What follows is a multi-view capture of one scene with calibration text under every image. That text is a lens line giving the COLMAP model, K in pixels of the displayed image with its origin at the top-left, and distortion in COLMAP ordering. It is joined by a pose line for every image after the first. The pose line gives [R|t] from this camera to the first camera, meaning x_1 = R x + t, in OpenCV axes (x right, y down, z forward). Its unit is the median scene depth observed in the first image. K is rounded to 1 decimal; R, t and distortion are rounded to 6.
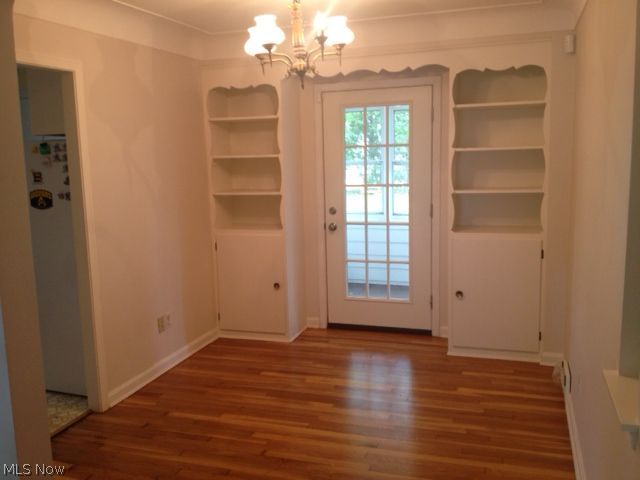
lens RADIAL K [[598.8, 0, 320.1], [0, 598.8, 243.5], [0, 0, 1]] dist [0.157829, -0.357427]
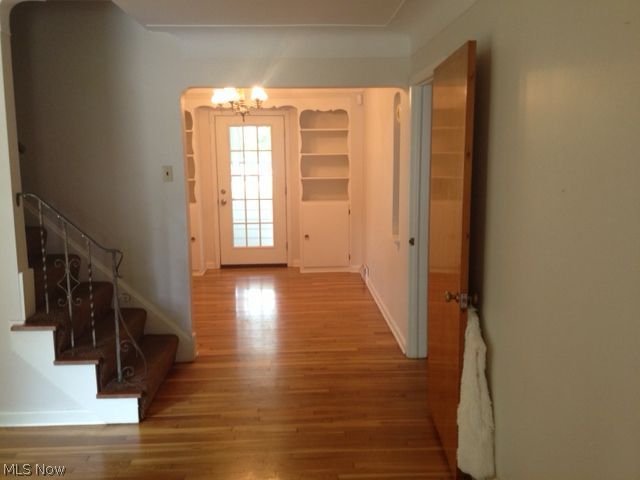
lens RADIAL K [[598.8, 0, 320.1], [0, 598.8, 243.5], [0, 0, 1]] dist [0.157829, -0.357427]
pose [[0.937101, -0.037369, 0.347052, -0.315994], [0.039524, 0.999218, 0.000871, 0.096437], [-0.346813, 0.012900, 0.937846, -0.602926]]
